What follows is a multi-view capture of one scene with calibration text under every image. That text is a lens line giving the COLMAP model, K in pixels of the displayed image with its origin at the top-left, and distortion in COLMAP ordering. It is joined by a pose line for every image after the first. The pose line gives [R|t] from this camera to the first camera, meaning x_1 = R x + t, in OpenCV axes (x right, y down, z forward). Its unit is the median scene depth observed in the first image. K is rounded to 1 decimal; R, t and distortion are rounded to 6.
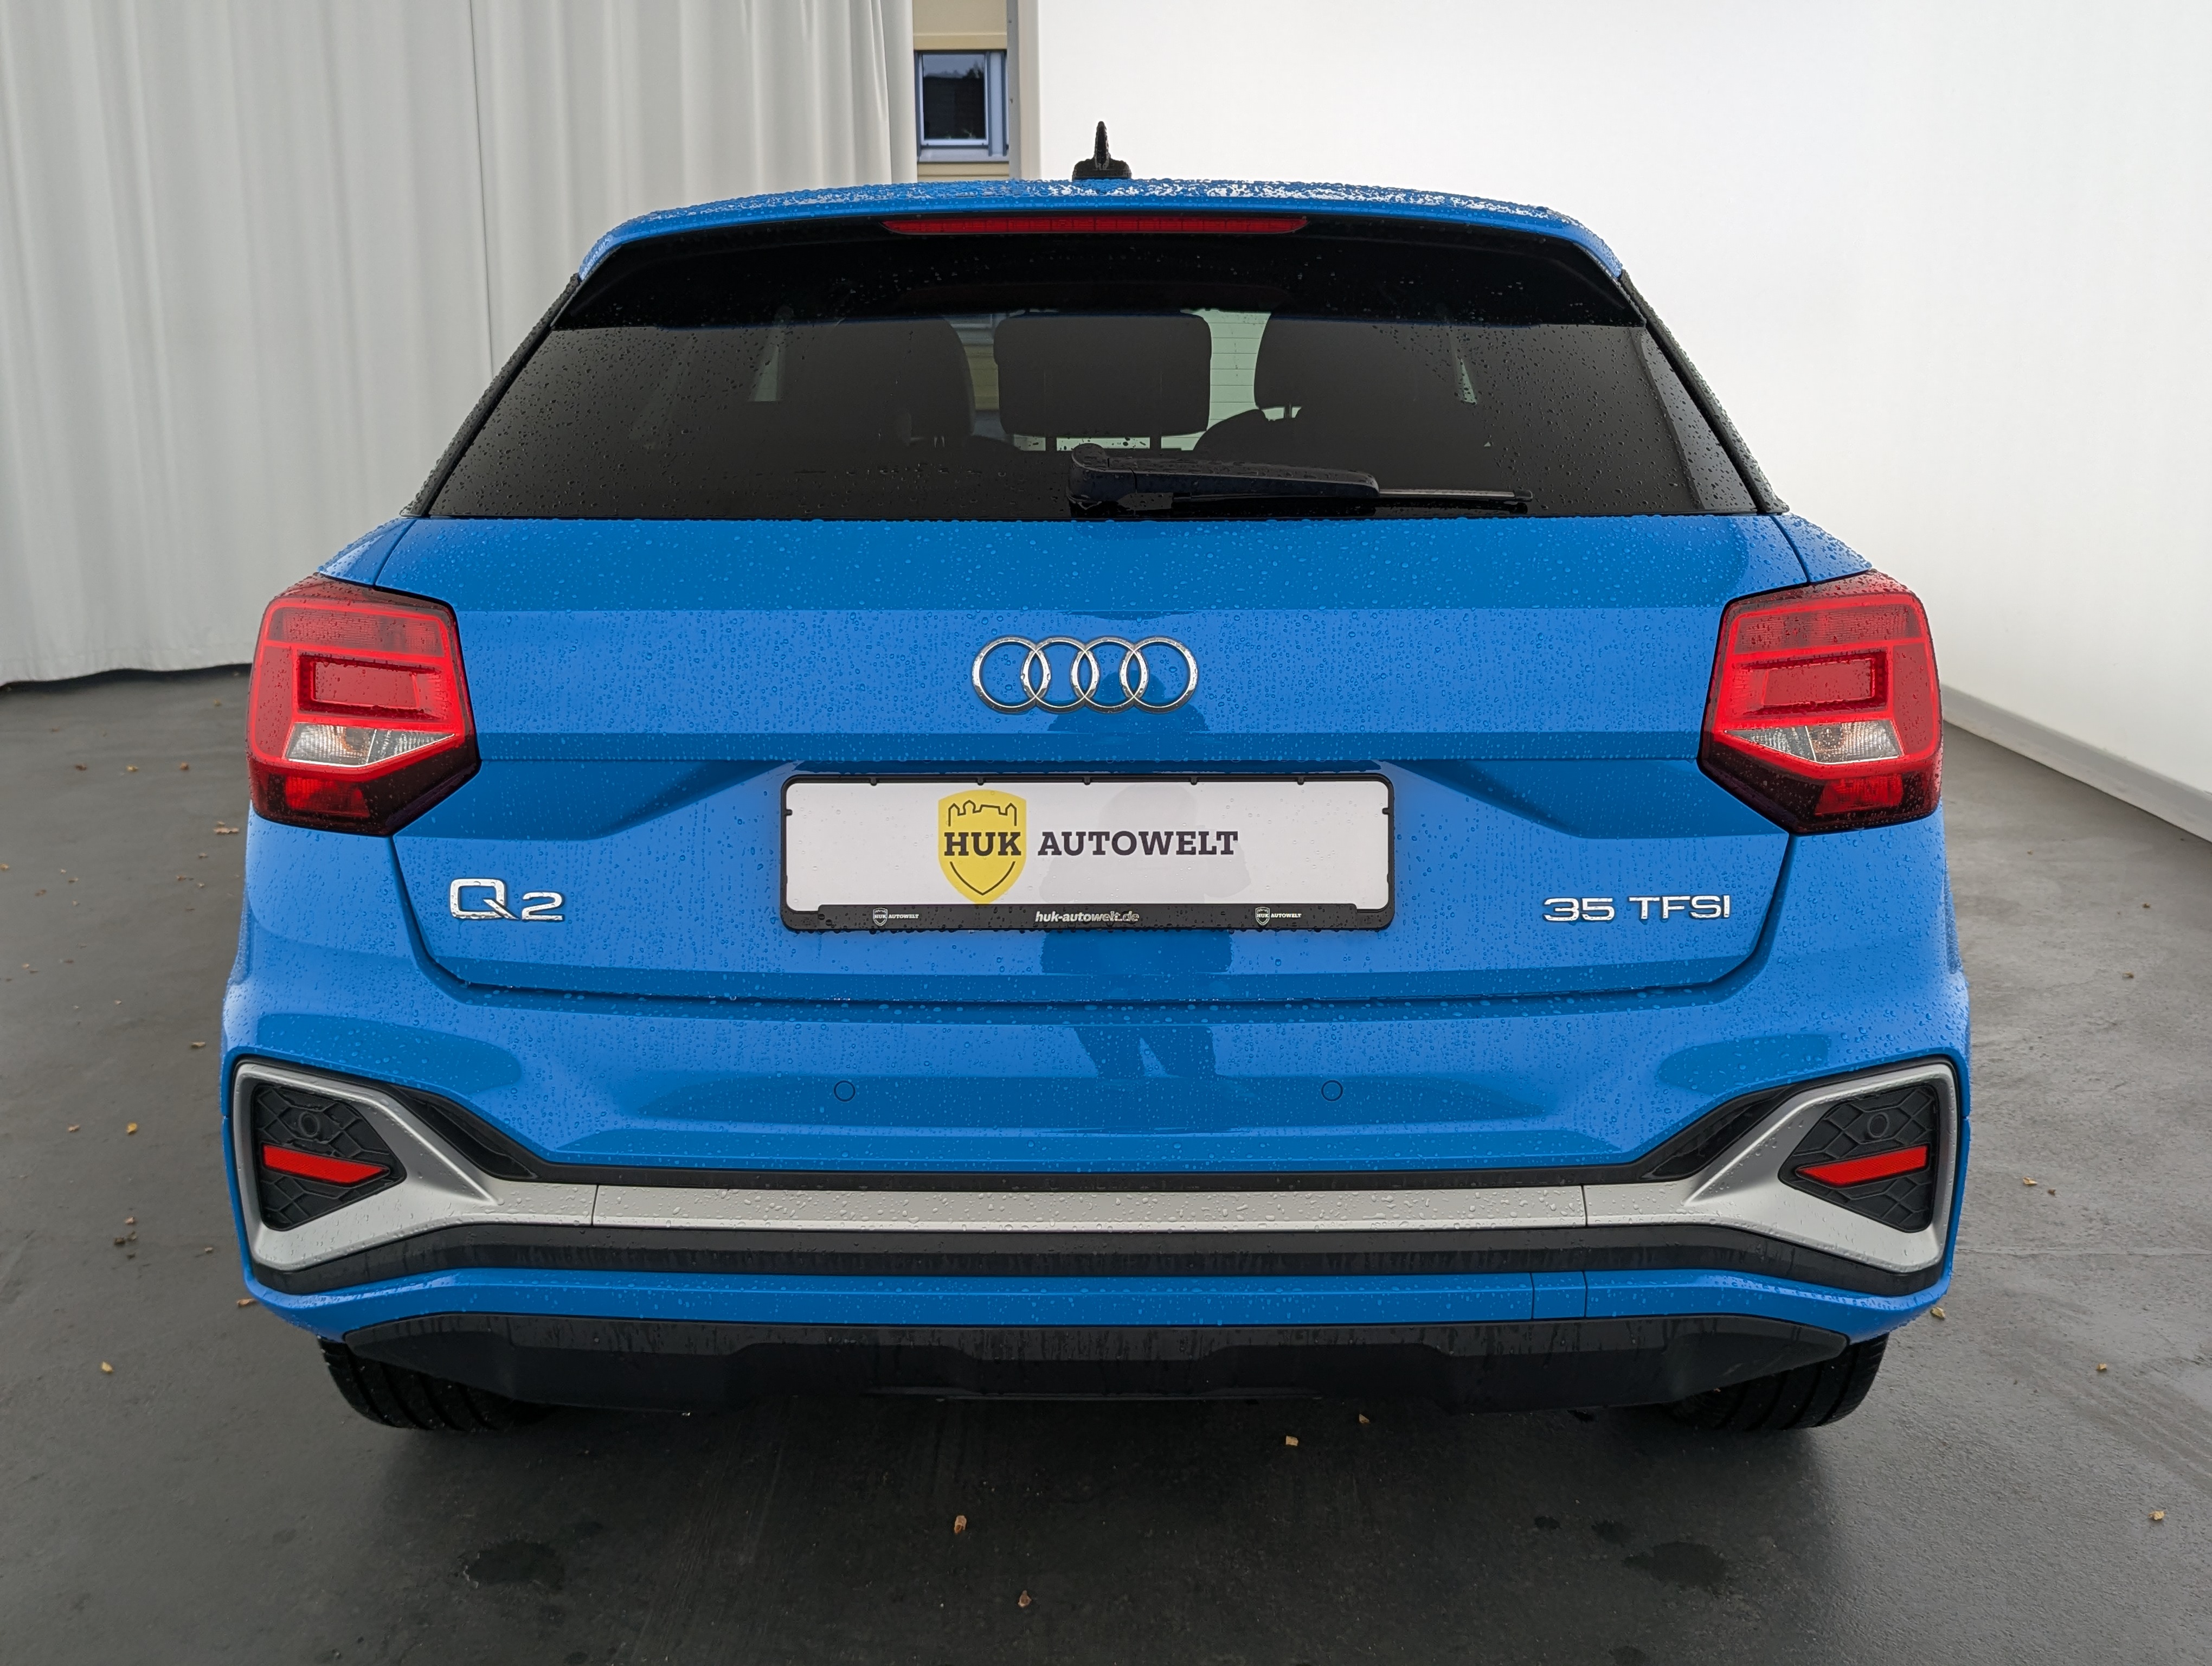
lens RADIAL K [[2063.7, 0, 1089.6], [0, 2063.7, 826.2], [0, 0, 1]] dist [0.028290, 0.000000]
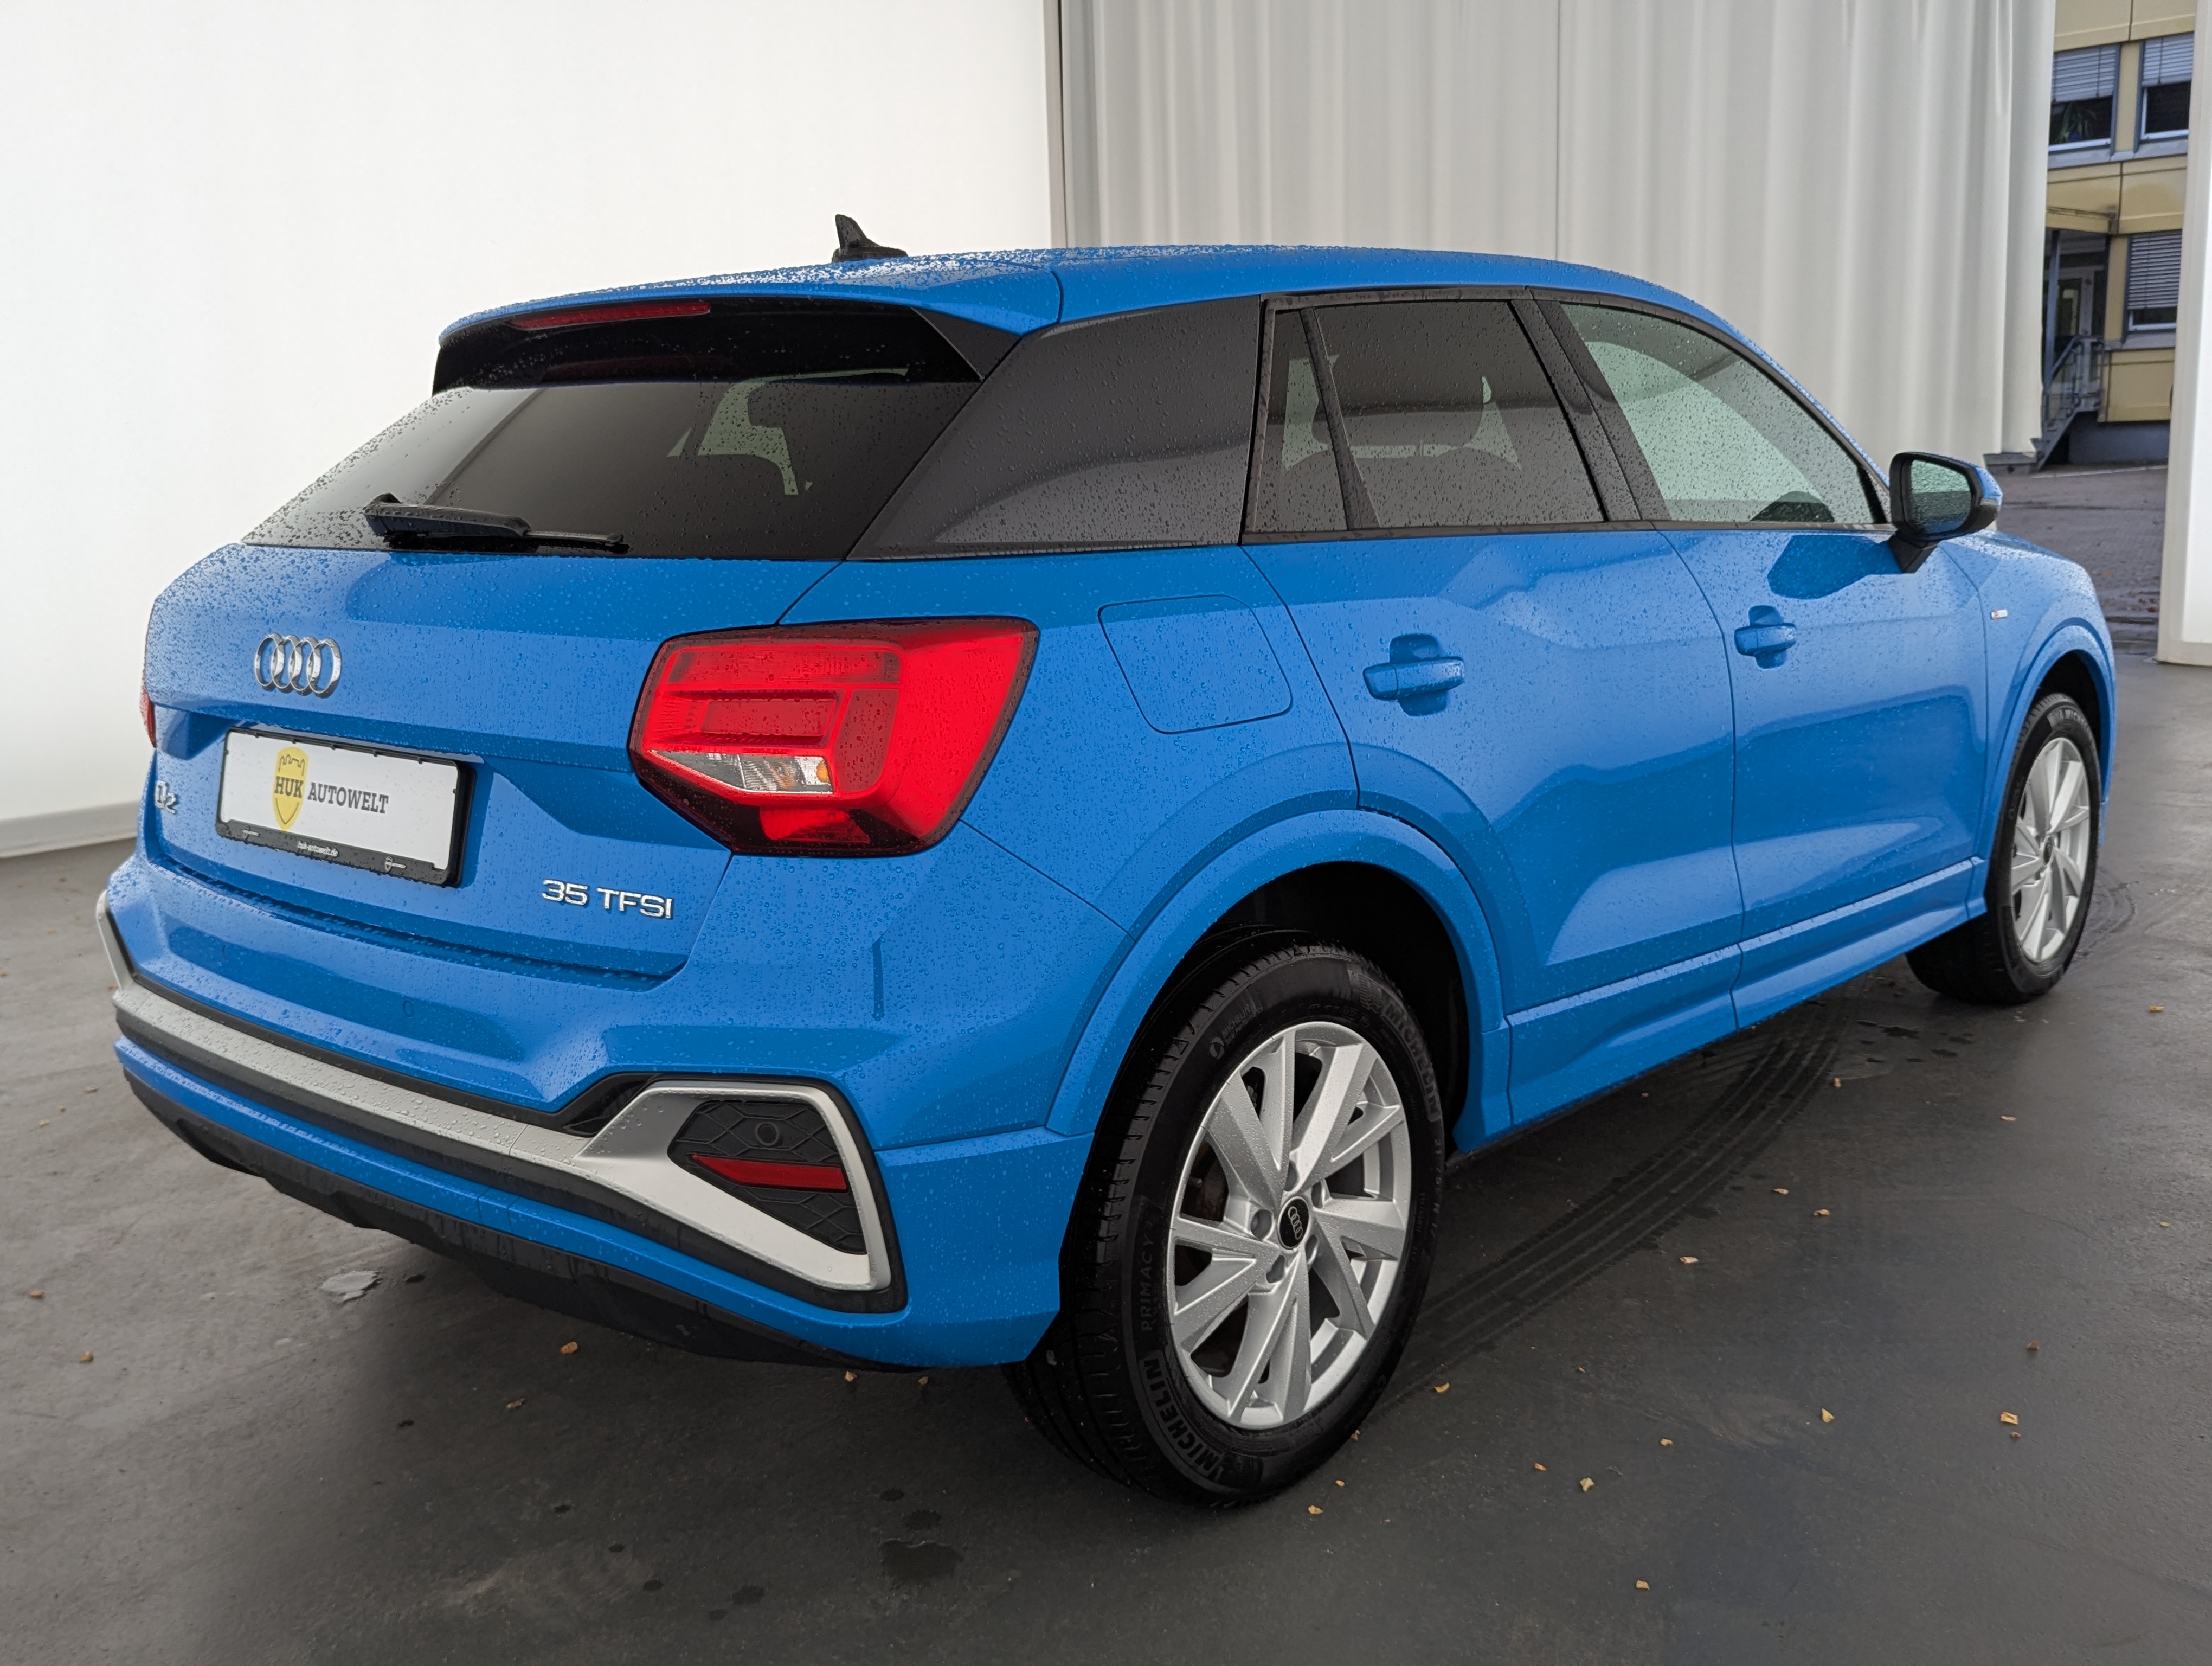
lens RADIAL K [[2063.7, 0, 1130.3], [0, 2063.7, 830.2], [0, 0, 1]] dist [0.028290, 0.000000]
pose [[0.764118, 0.106680, -0.636194, 1.199674], [-0.114298, 0.993016, 0.029233, -0.064181], [0.634870, 0.050378, 0.770975, 0.294010]]
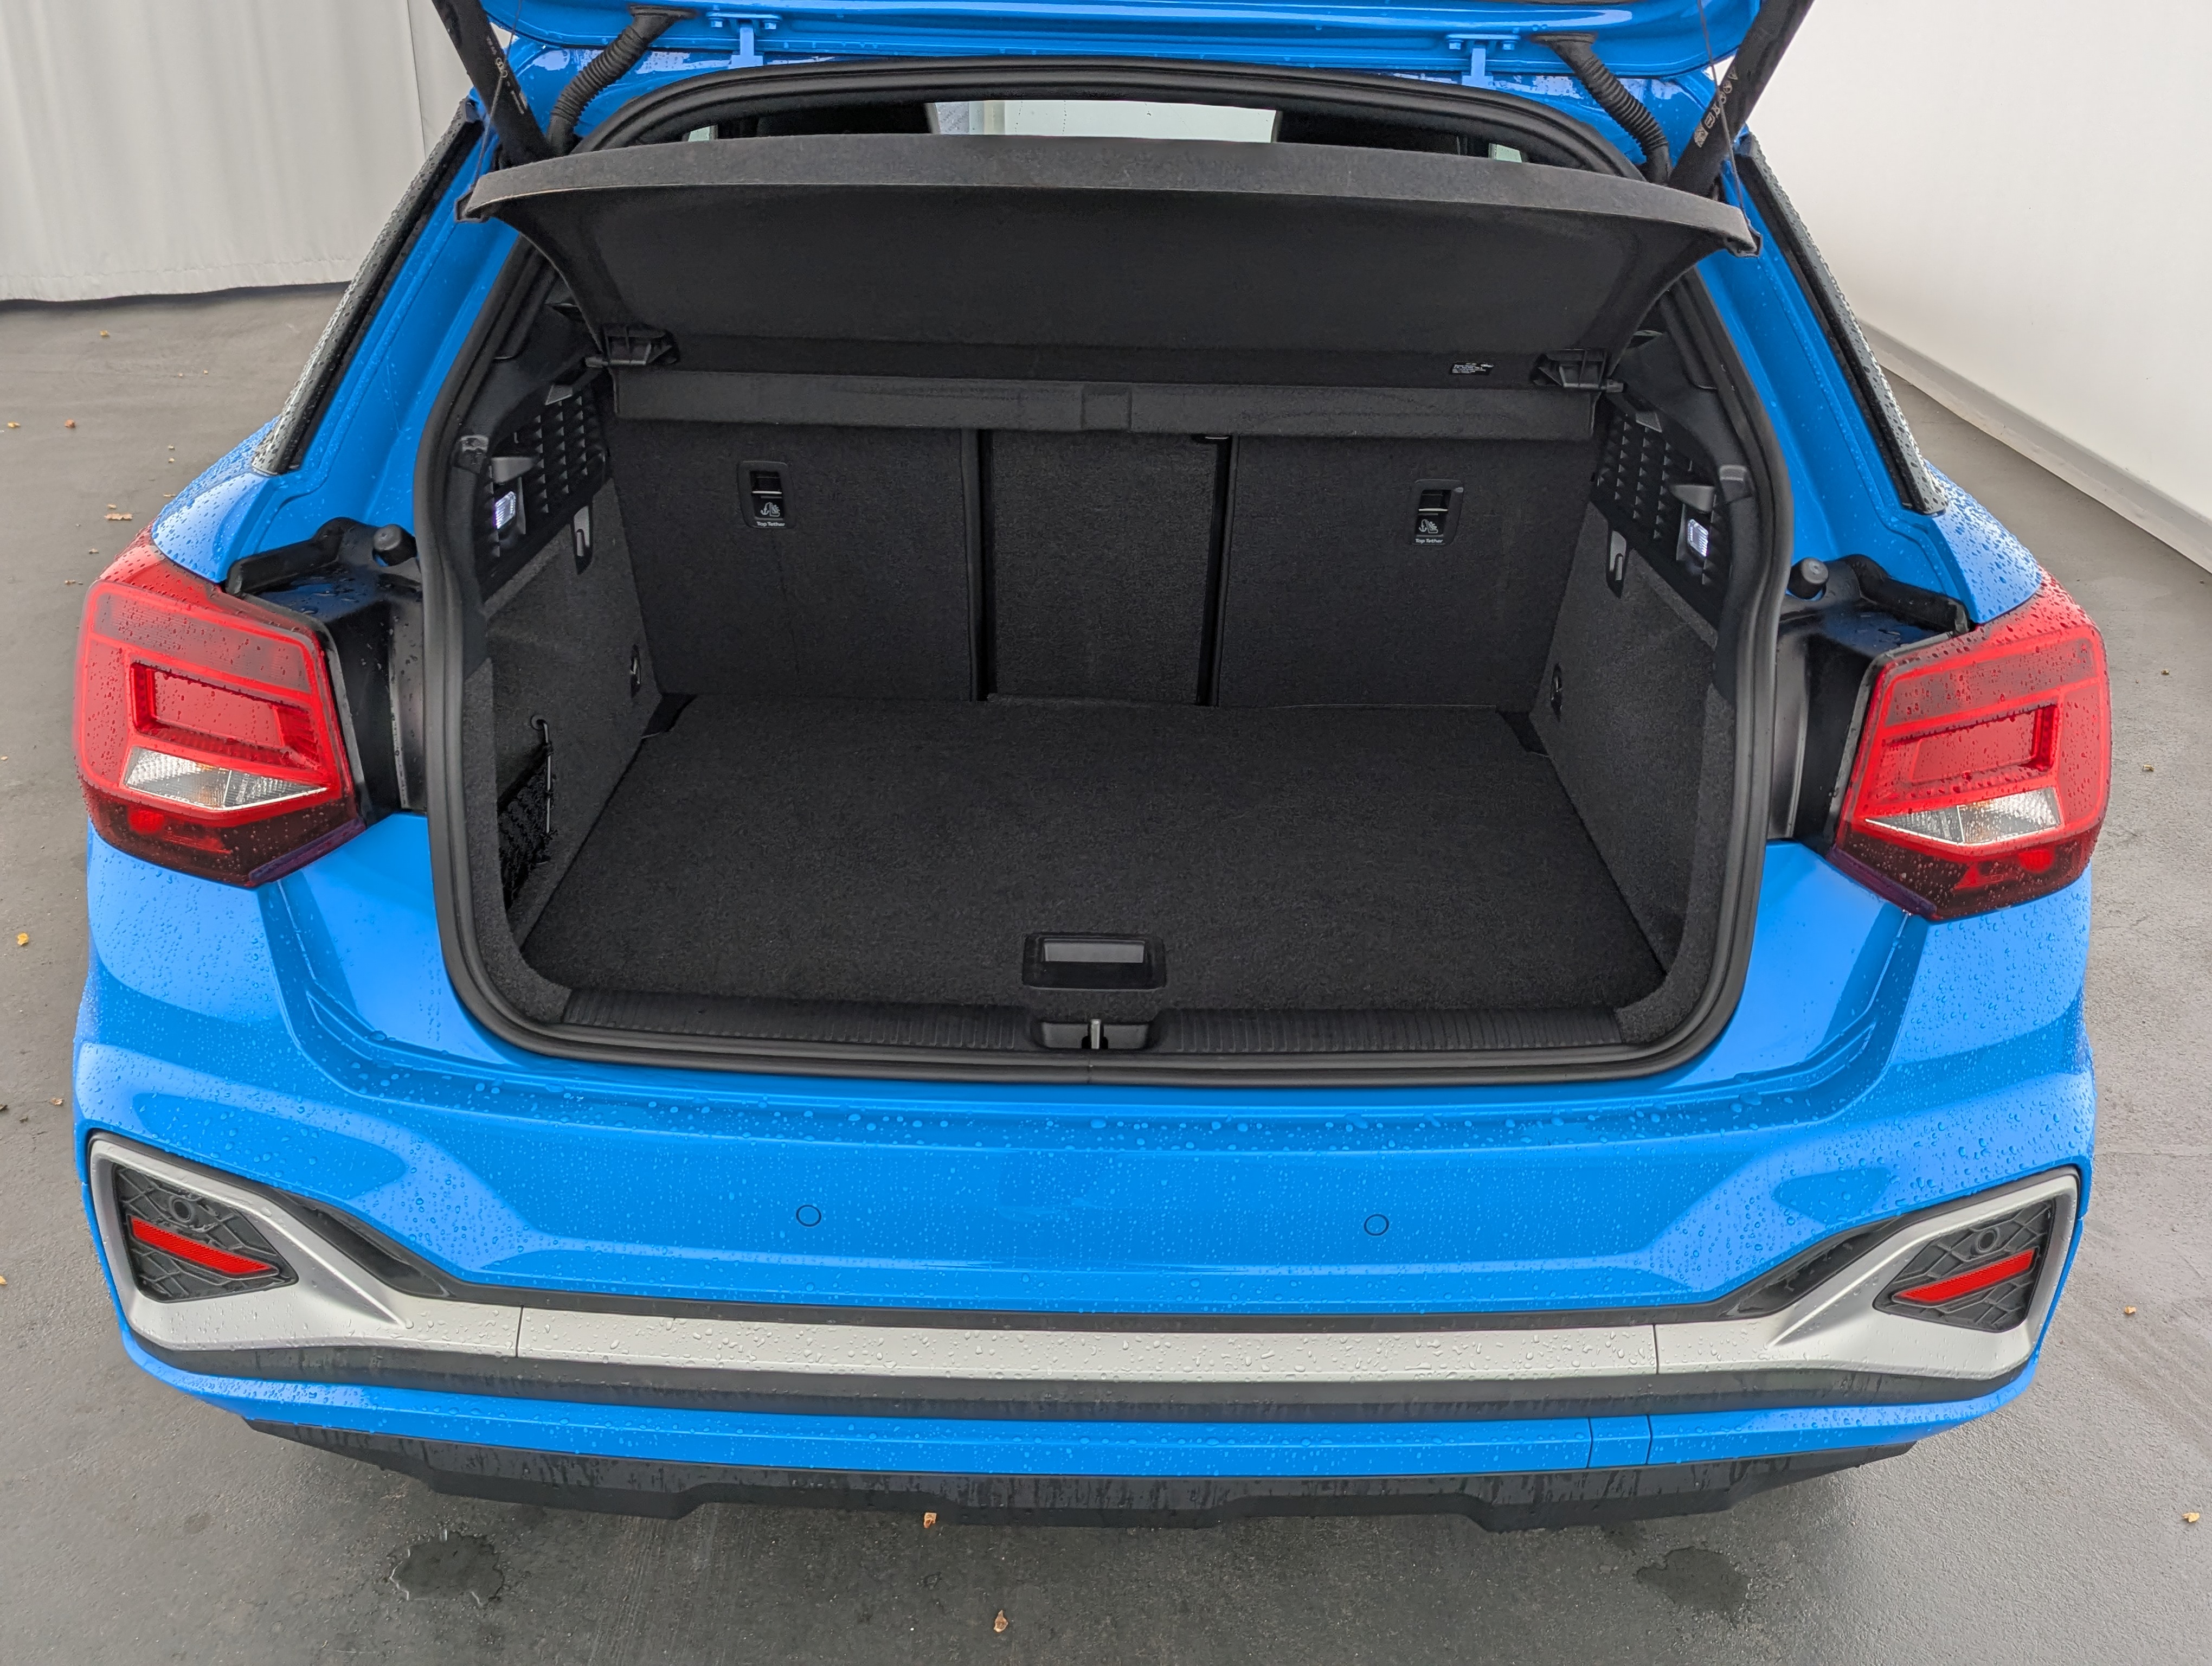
lens RADIAL K [[2063.7, 0, 1100.2], [0, 2063.7, 834.7], [0, 0, 1]] dist [0.028290, 0.000000]
pose [[0.999343, 0.020920, 0.029591, -0.025952], [-0.026255, 0.980787, 0.193306, -0.188464], [-0.024979, -0.193956, 0.980692, 0.181648]]
